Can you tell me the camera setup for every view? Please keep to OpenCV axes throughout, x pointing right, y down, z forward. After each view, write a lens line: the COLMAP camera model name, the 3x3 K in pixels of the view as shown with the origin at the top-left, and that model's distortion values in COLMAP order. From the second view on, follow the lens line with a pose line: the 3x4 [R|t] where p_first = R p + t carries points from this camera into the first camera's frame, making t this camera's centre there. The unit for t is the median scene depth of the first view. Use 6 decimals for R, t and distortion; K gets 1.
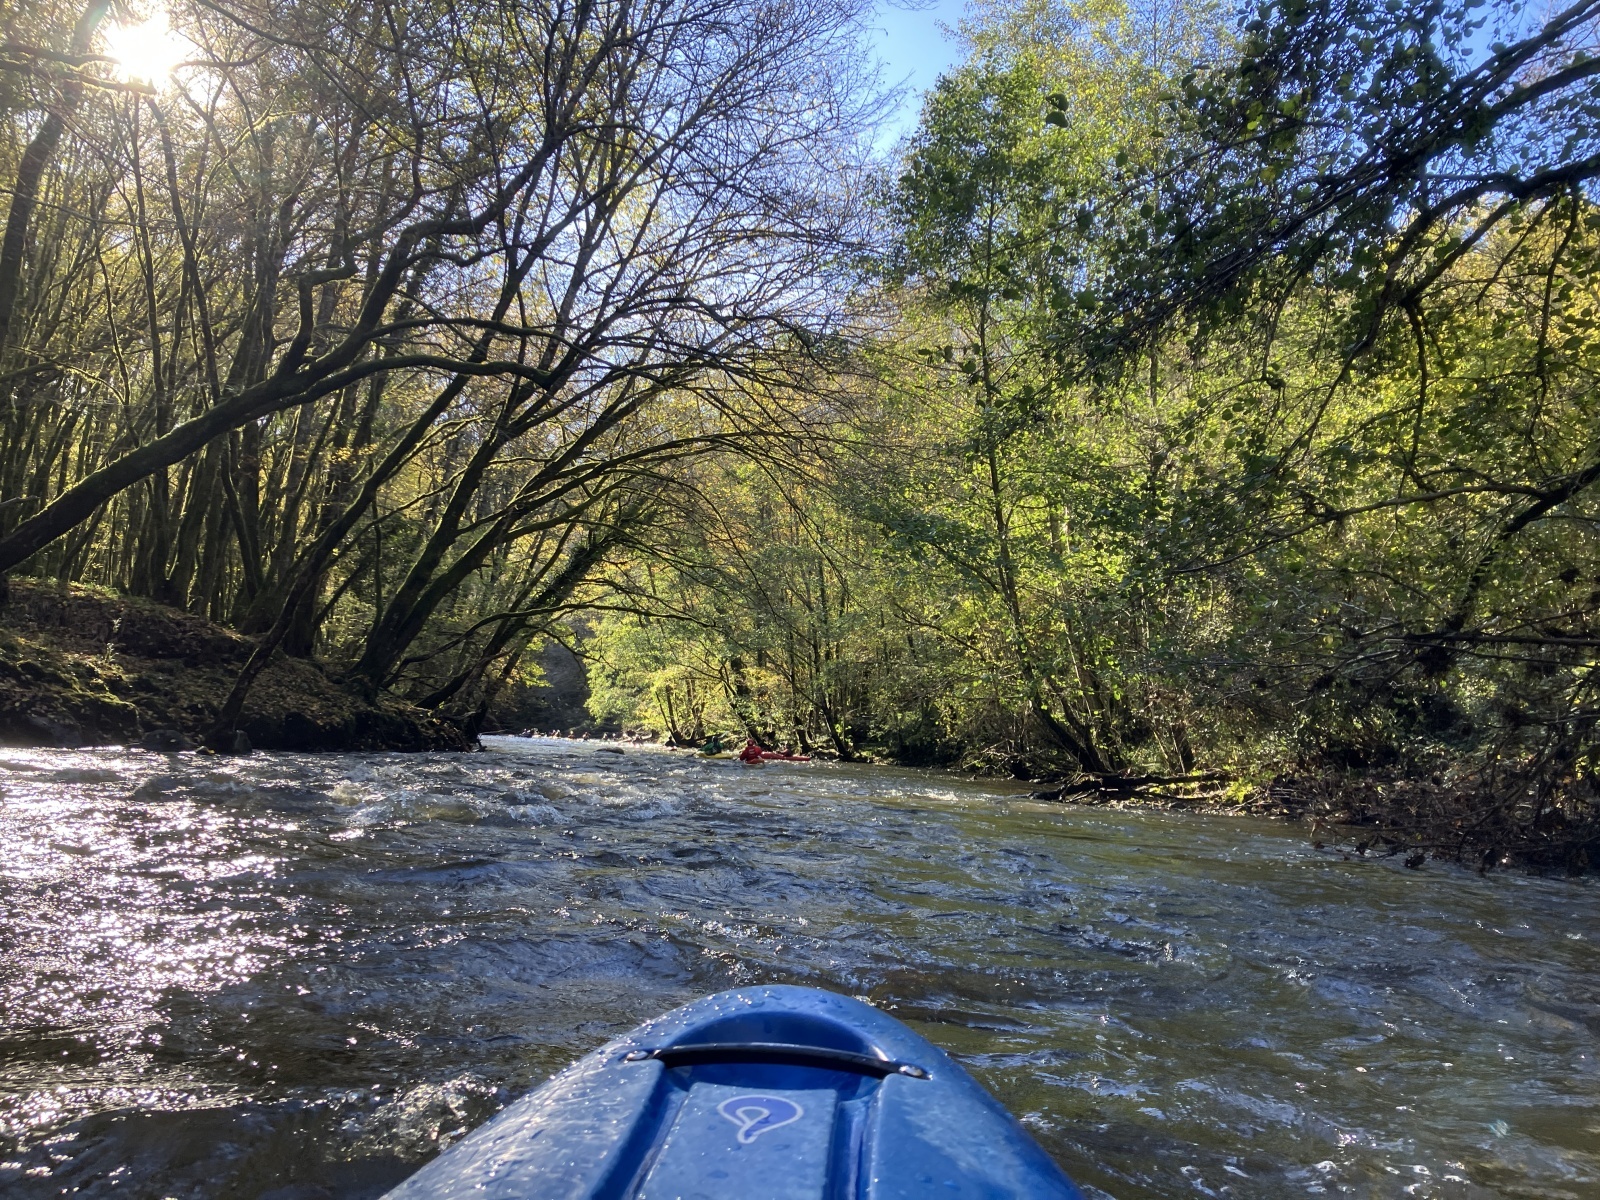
lens RADIAL K [[1300.6, 0, 800.0], [0, 1300.6, 600.0], [0, 0, 1]] dist [-0.005685, -0.003695]
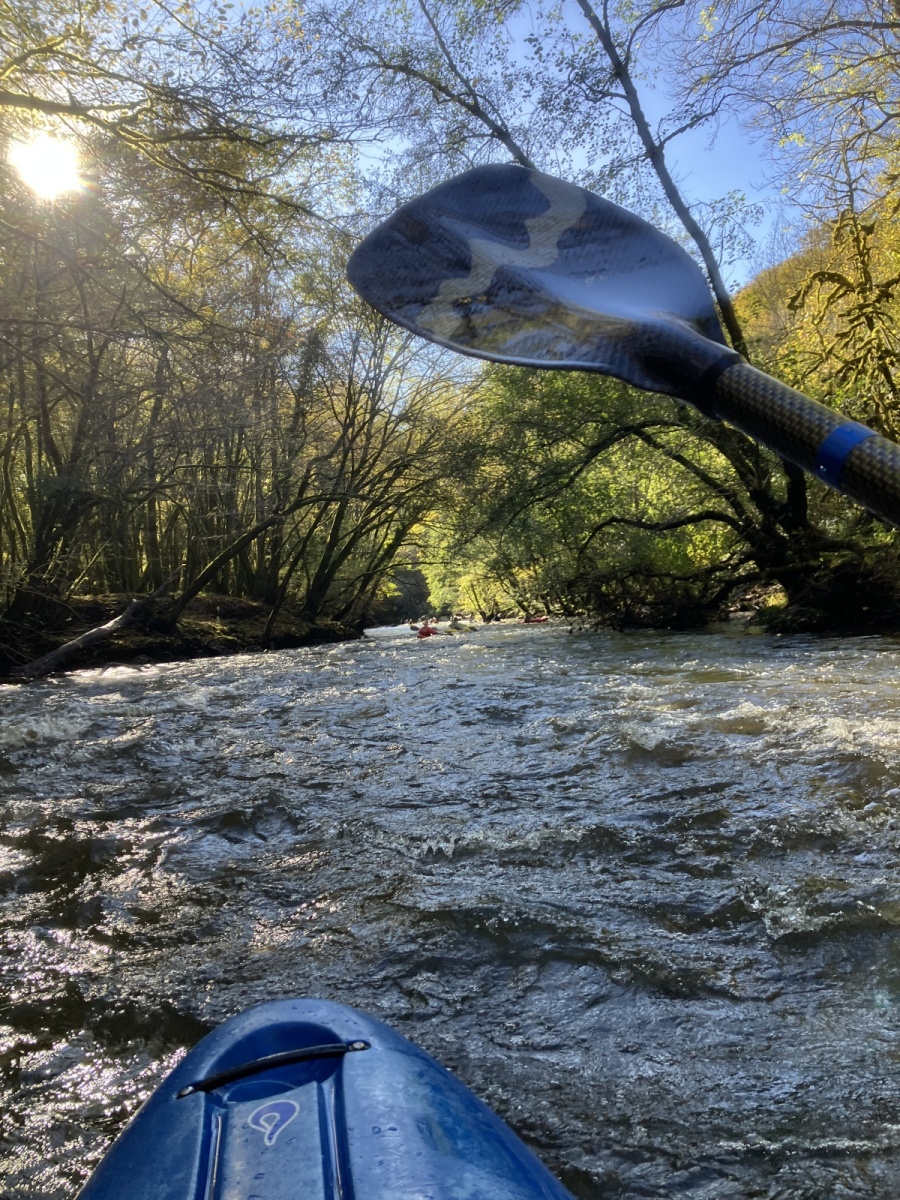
lens RADIAL K [[975.4, 0, 450.0], [0, 975.4, 600.0], [0, 0, 1]] dist [-0.005685, -0.003695]
pose [[0.978800, -0.139007, -0.150426, 0.051122], [0.152915, 0.984562, 0.085173, -0.021835], [0.136264, -0.106370, 0.984946, -0.198878]]
